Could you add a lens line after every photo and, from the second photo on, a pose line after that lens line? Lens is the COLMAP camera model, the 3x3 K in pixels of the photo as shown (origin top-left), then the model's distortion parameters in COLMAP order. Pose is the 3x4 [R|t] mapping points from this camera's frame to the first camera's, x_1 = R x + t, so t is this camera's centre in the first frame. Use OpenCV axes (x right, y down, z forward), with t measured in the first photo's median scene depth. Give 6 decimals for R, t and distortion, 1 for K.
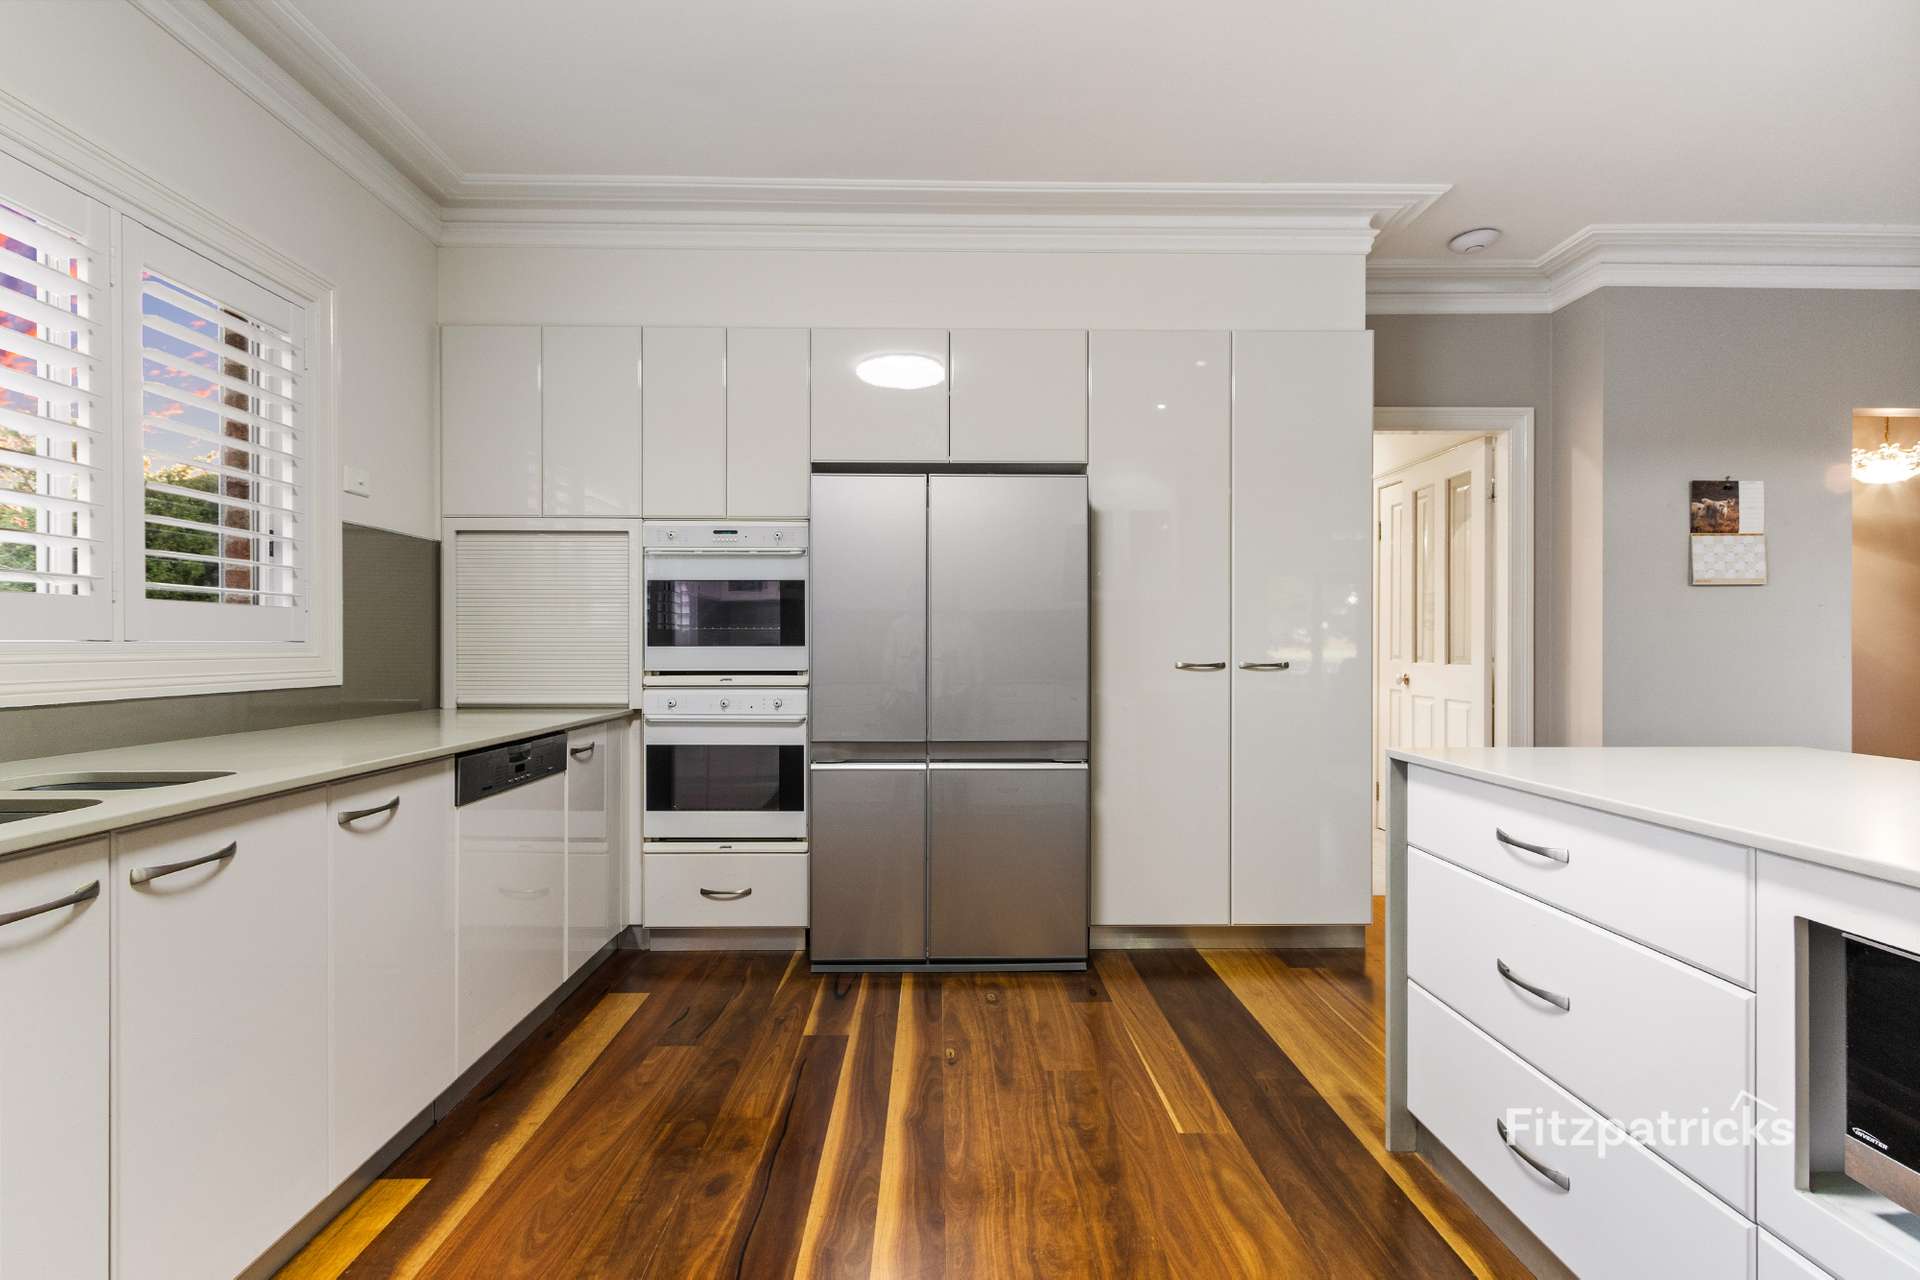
lens RADIAL K [[887.8, 0, 956.8], [0, 887.8, 657.8], [0, 0, 1]] dist [0.000896, -0.000800]
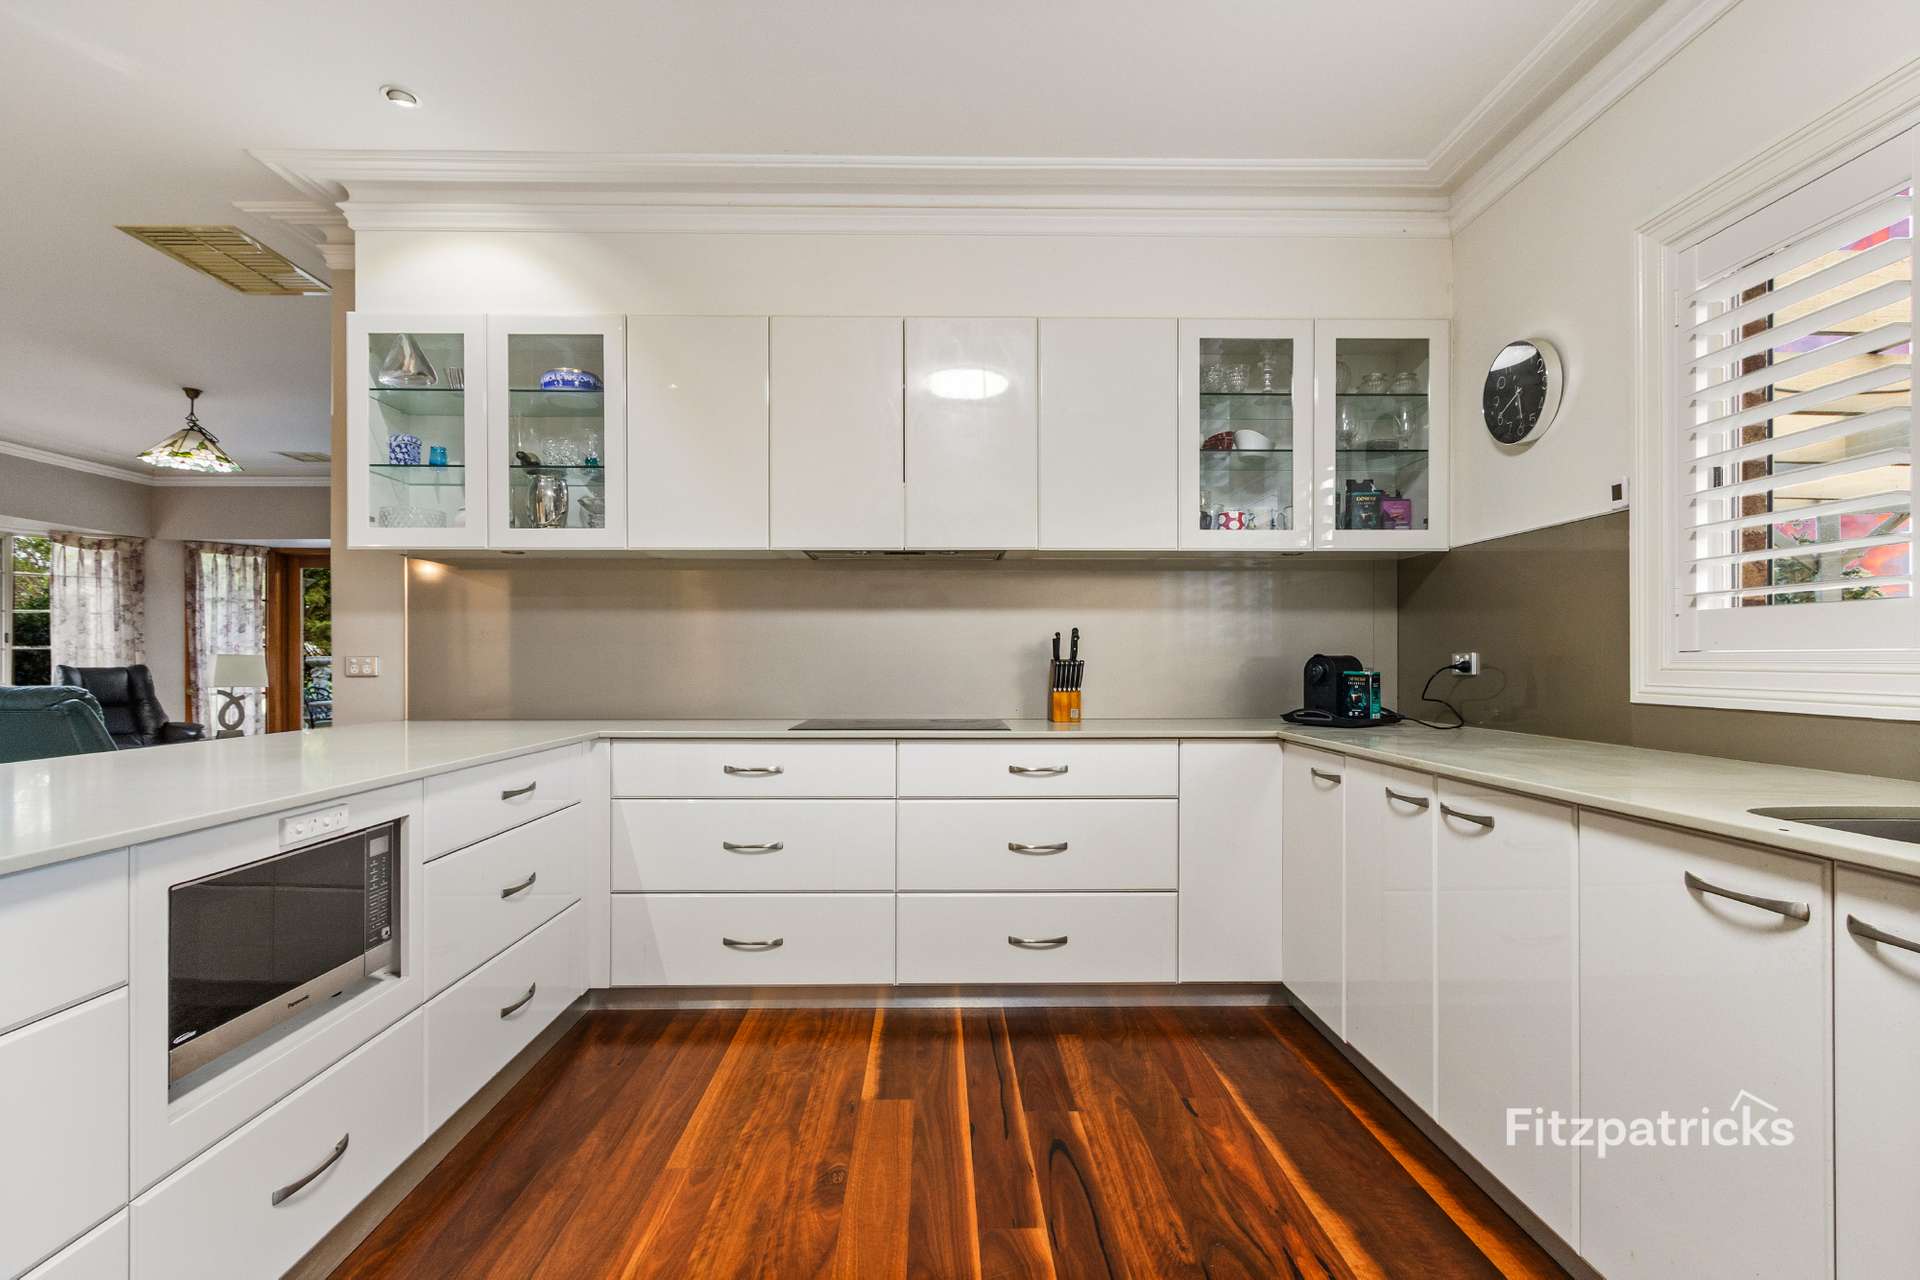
lens RADIAL K [[887.8, 0, 956.8], [0, 887.8, 657.8], [0, 0, 1]] dist [0.000896, -0.000800]
pose [[-0.999996, 0.000696, -0.002866, -0.032593], [0.000668, 0.999952, 0.009774, -0.011874], [0.002873, 0.009772, -0.999948, 1.051649]]
